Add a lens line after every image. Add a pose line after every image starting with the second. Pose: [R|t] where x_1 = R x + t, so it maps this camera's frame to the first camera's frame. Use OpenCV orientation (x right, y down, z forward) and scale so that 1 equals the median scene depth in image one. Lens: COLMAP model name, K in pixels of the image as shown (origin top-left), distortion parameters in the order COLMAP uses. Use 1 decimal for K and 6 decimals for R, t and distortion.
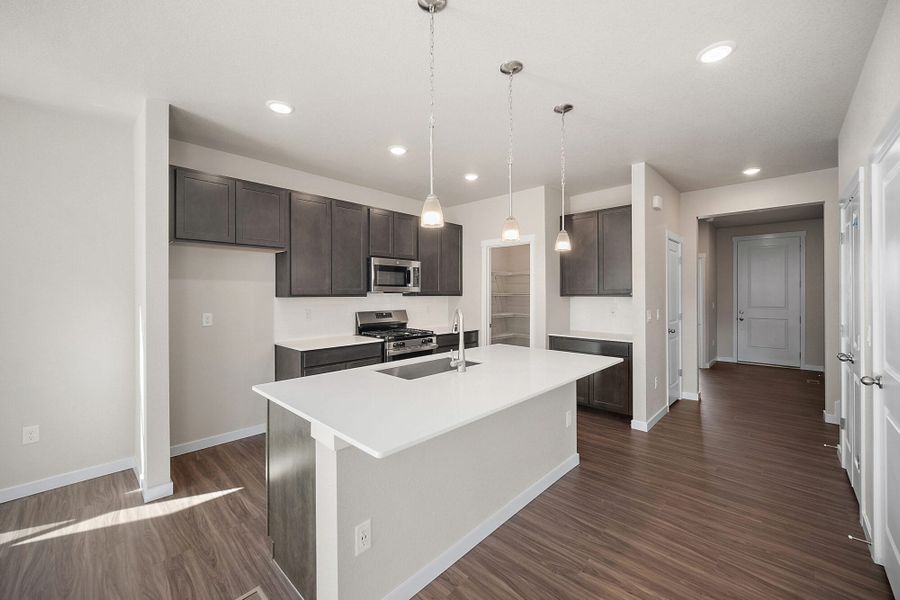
lens RADIAL K [[356.4, 0, 446.3], [0, 356.4, 295.1], [0, 0, 1]] dist [-0.005406, 0.001037]
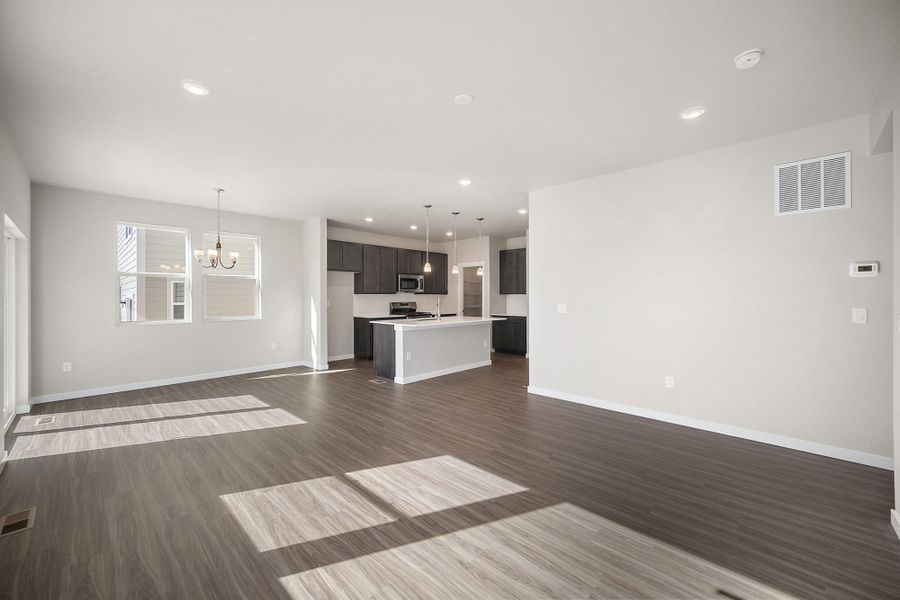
lens RADIAL K [[356.4, 0, 449.4], [0, 356.4, 297.2], [0, 0, 1]] dist [-0.005406, 0.001037]
pose [[0.999976, -0.001030, 0.006895, 0.056905], [0.001060, 0.999990, -0.004326, 0.030260], [-0.006890, 0.004333, 0.999967, -0.995276]]
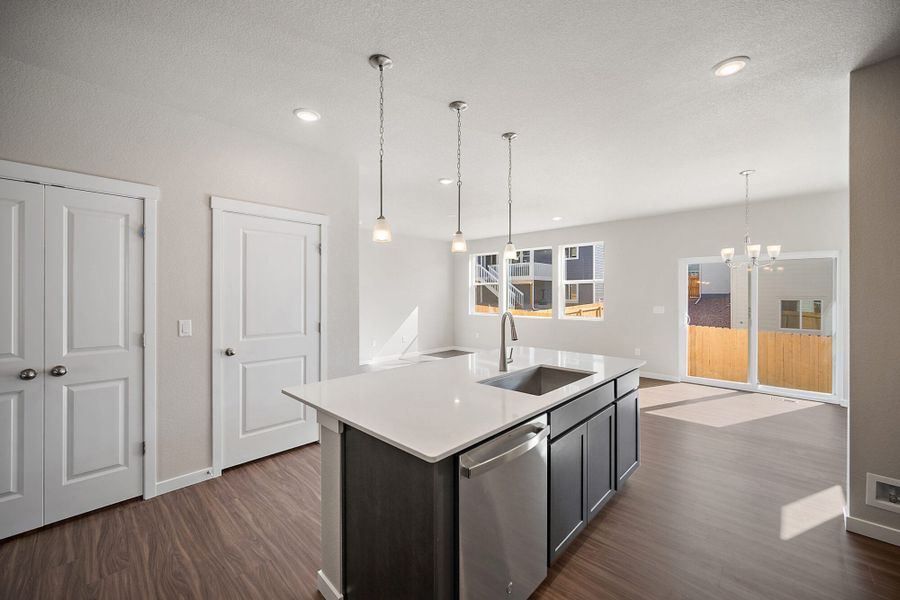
lens RADIAL K [[356.4, 0, 450.1], [0, 356.4, 297.0], [0, 0, 1]] dist [-0.005406, 0.001037]
pose [[-0.999953, -0.001638, -0.009602, 0.118030], [-0.001714, 0.999967, 0.007928, -0.004870], [0.009589, 0.007944, -0.999922, 1.145823]]
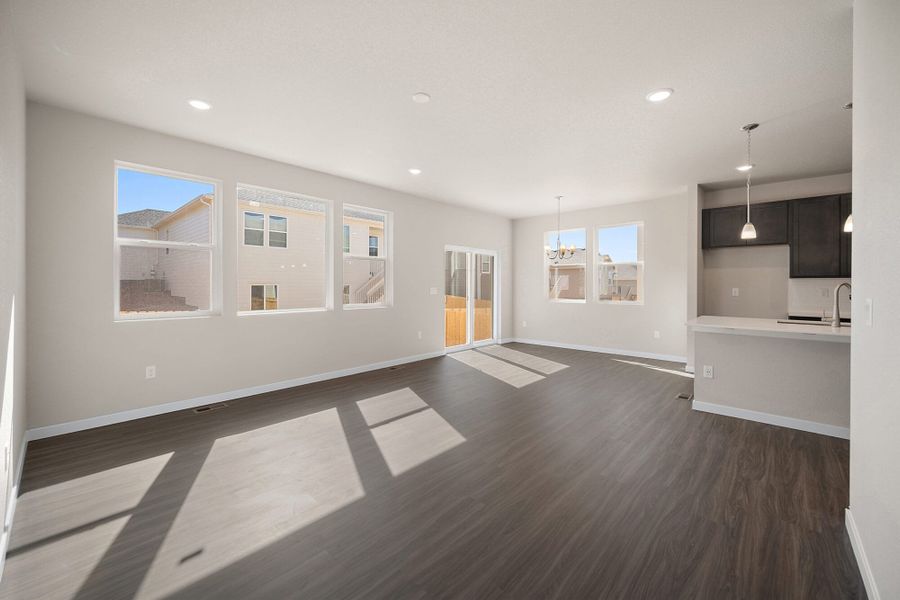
lens RADIAL K [[356.4, 0, 452.2], [0, 356.4, 303.1], [0, 0, 1]] dist [-0.005406, 0.001037]
pose [[0.034896, 0.049903, -0.998144, 0.777930], [-0.004641, 0.998750, 0.049771, 0.035373], [0.999380, 0.002896, 0.035084, -0.311431]]
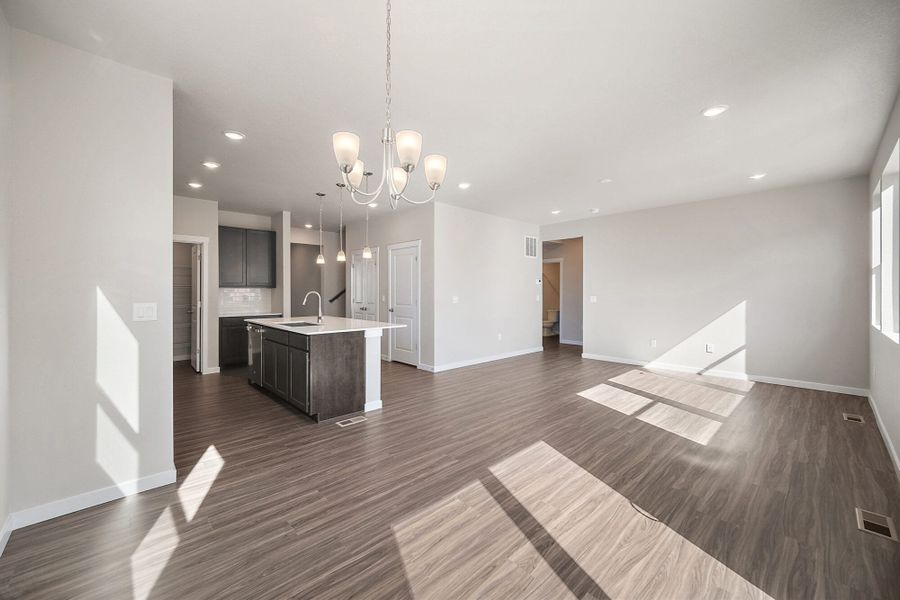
lens RADIAL K [[356.4, 0, 448.4], [0, 356.4, 292.9], [0, 0, 1]] dist [-0.005406, 0.001037]
pose [[0.046748, -0.005213, 0.998893, -1.095801], [0.004081, 0.999979, 0.005027, 0.024538], [-0.998898, 0.003841, 0.046768, 0.102816]]
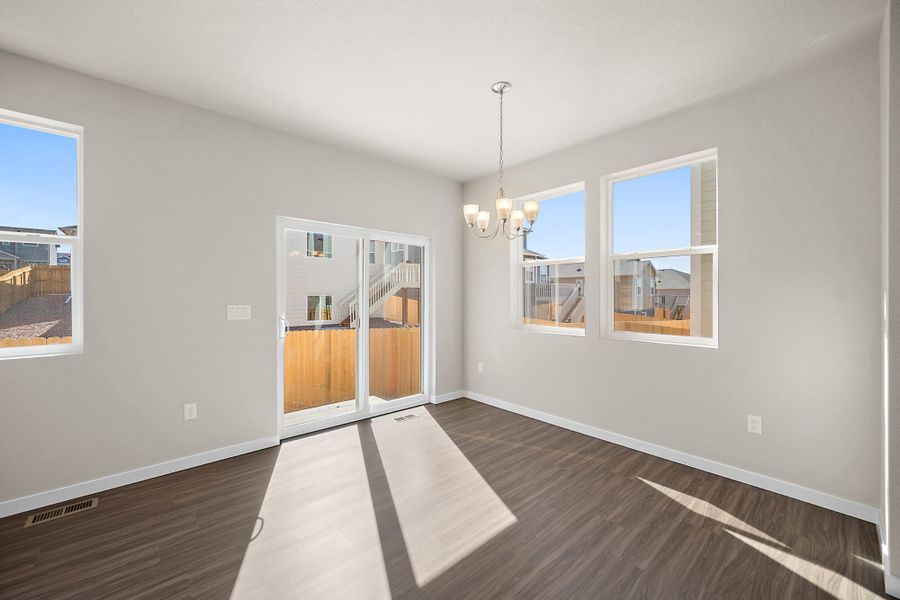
lens RADIAL K [[356.4, 0, 448.1], [0, 356.4, 300.8], [0, 0, 1]] dist [-0.005406, 0.001037]
pose [[-0.070738, 0.016475, -0.997359, -0.090347], [-0.001897, 0.999860, 0.016651, 0.022631], [0.997493, 0.003070, -0.070697, 0.143166]]
